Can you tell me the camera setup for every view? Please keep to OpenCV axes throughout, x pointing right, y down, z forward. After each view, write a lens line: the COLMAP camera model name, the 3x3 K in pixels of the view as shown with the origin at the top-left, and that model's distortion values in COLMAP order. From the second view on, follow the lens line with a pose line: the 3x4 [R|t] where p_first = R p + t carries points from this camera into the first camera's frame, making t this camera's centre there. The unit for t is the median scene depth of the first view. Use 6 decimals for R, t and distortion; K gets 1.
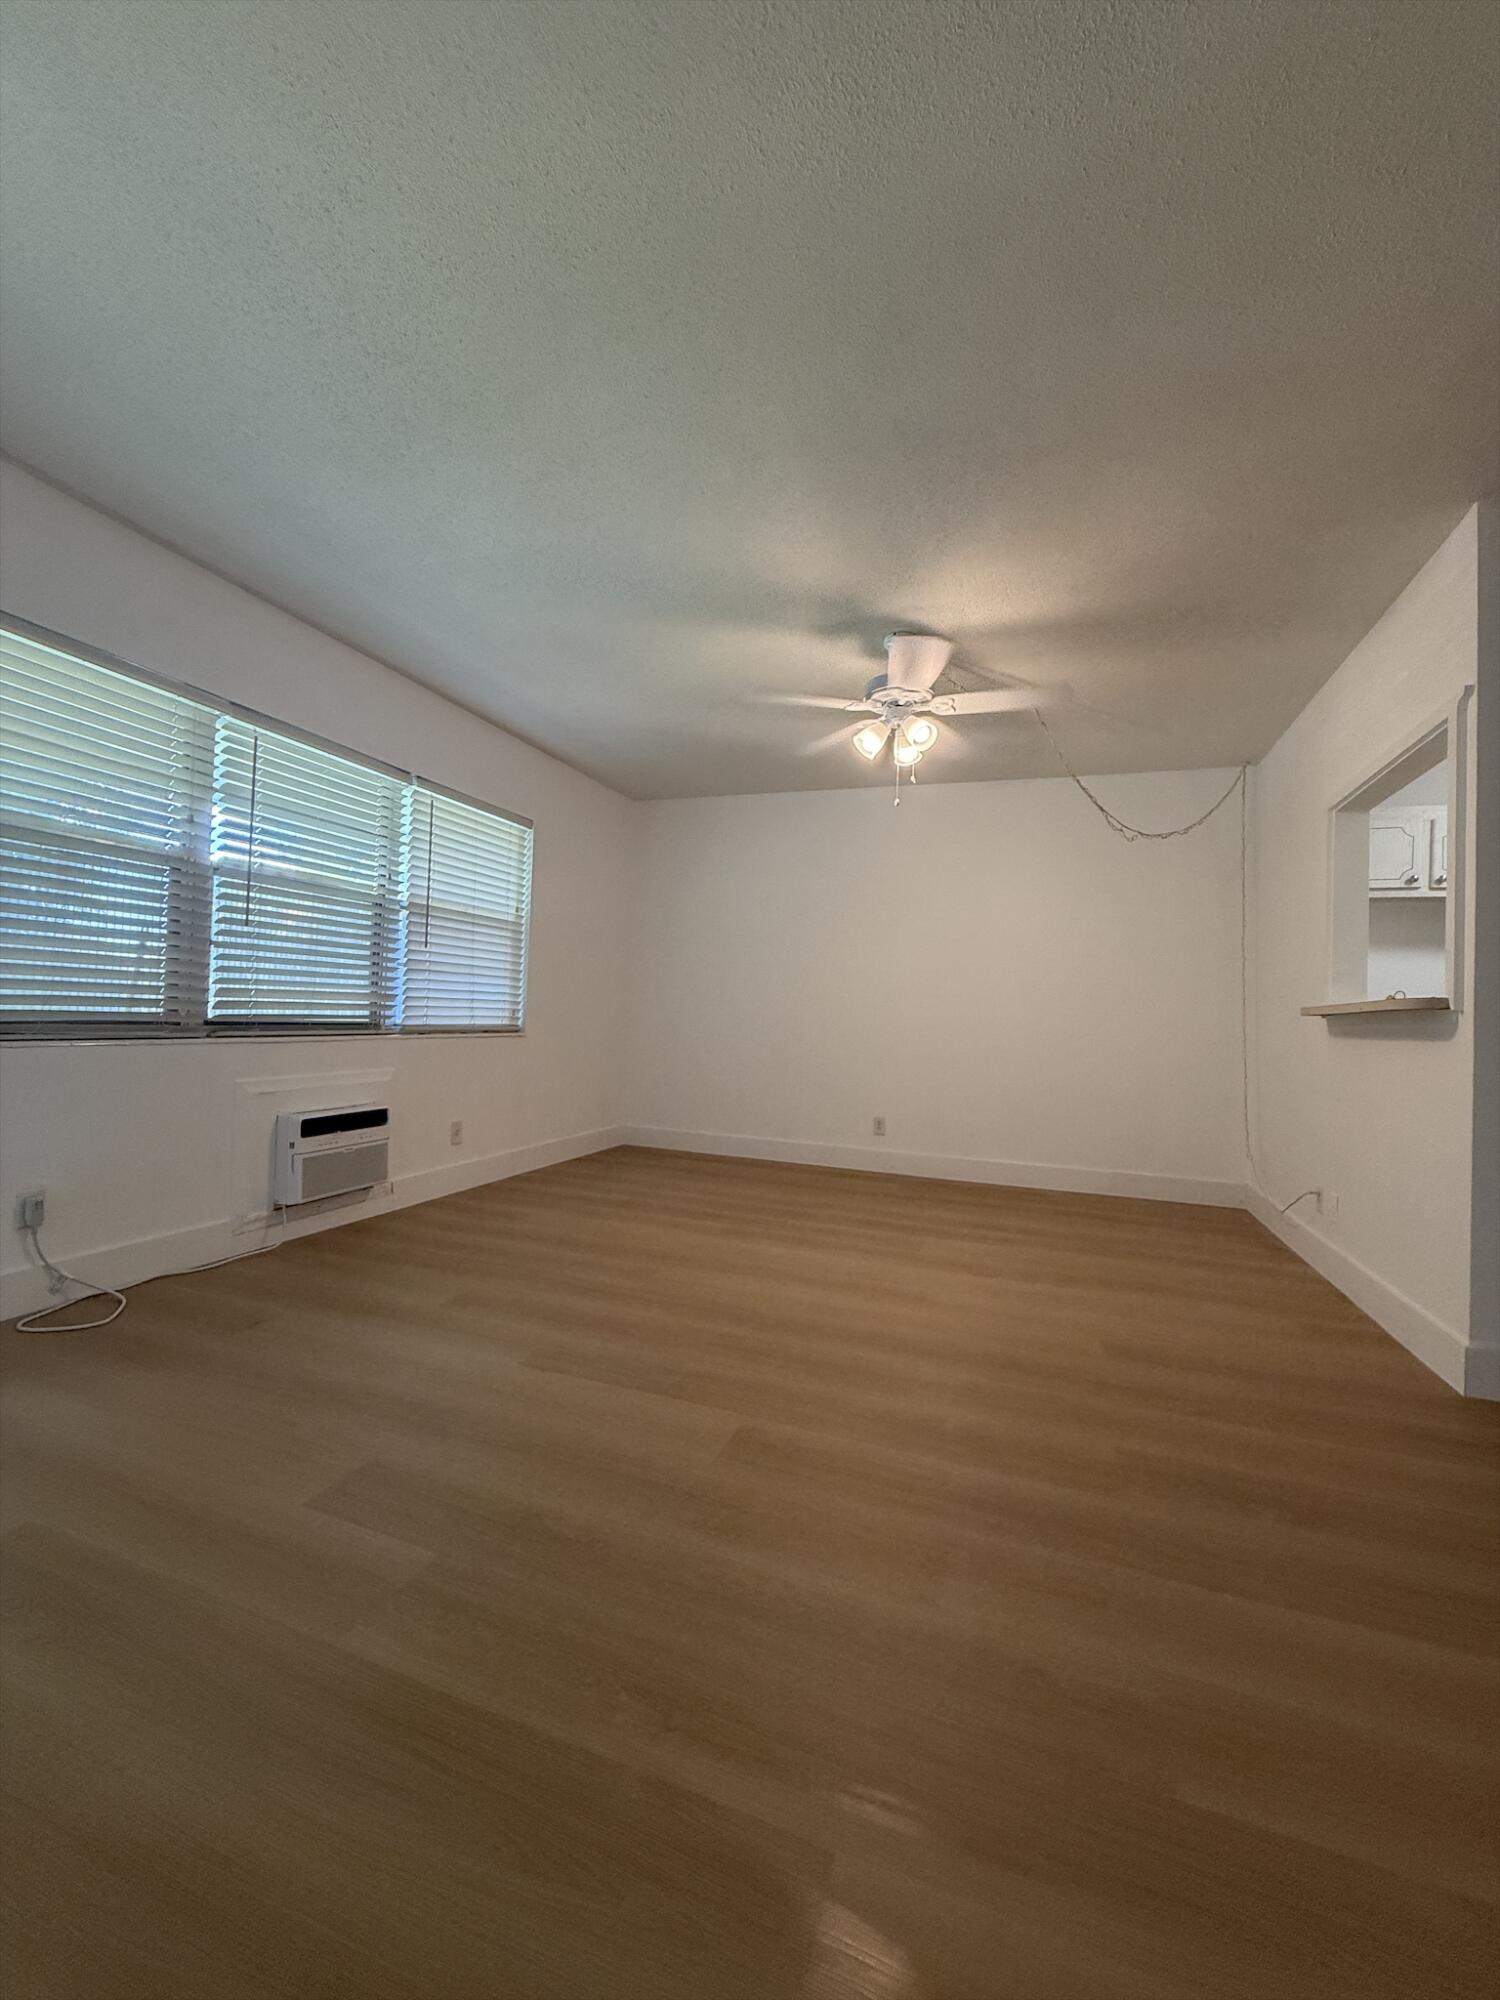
lens RADIAL K [[804.1, 0, 750.0], [0, 804.1, 1000.0], [0, 0, 1]] dist [-0.013271, 0.000117]
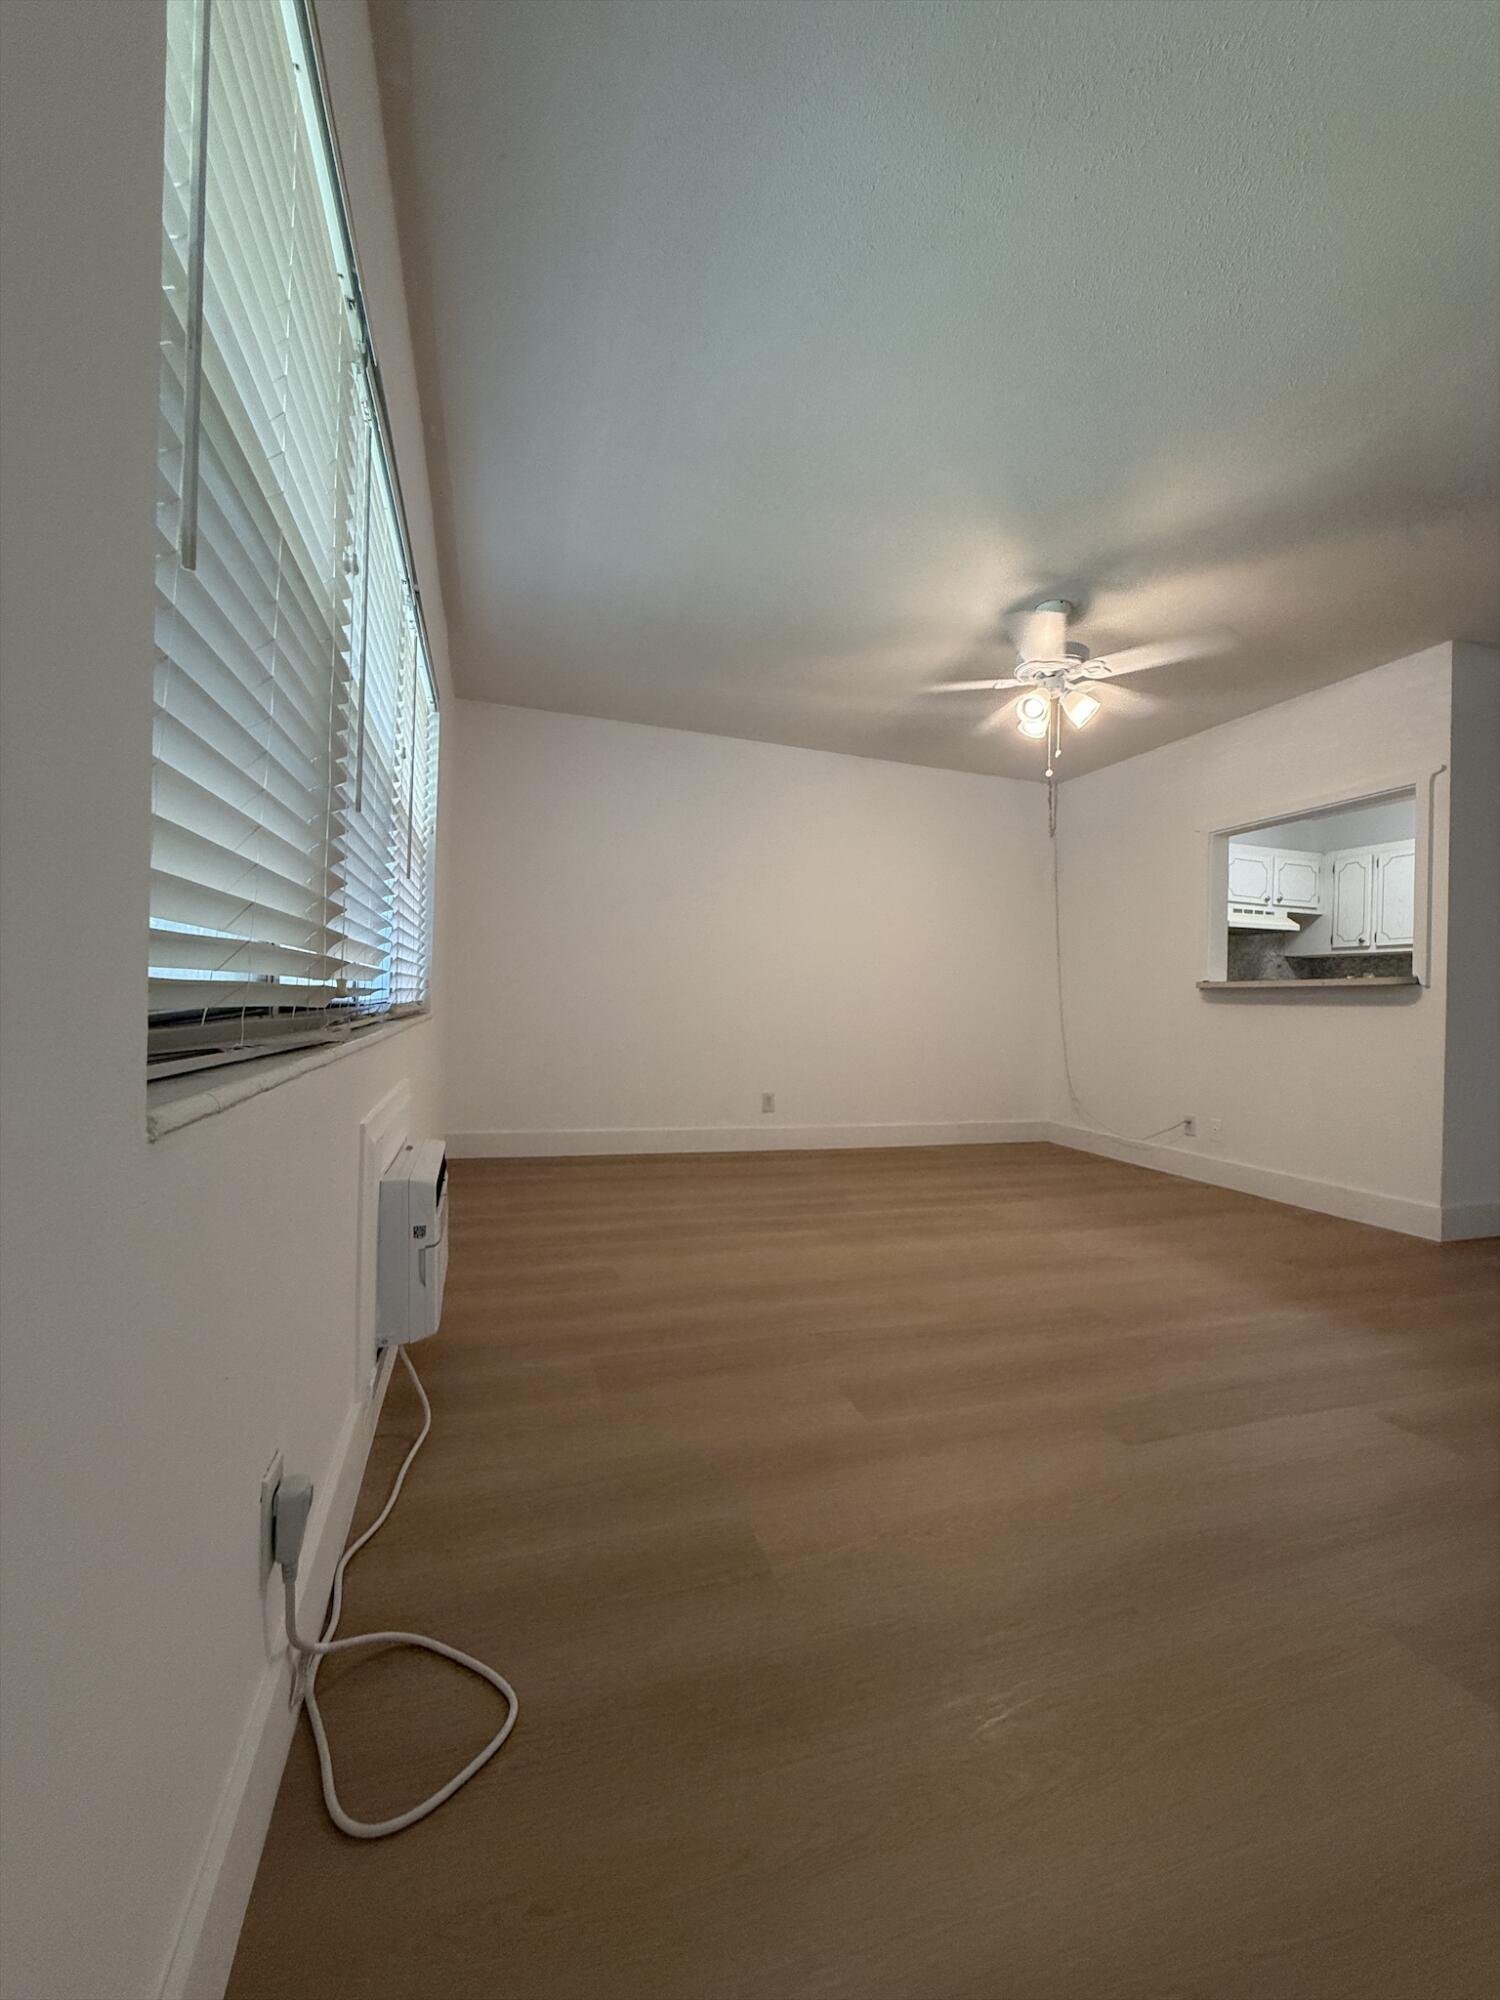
lens RADIAL K [[804.1, 0, 750.0], [0, 804.1, 1000.0], [0, 0, 1]] dist [-0.013271, 0.000117]
pose [[0.784608, -0.010789, 0.619898, -0.694945], [-0.013549, 0.999311, 0.034542, 0.003901], [-0.619844, -0.035501, 0.783922, 0.423494]]
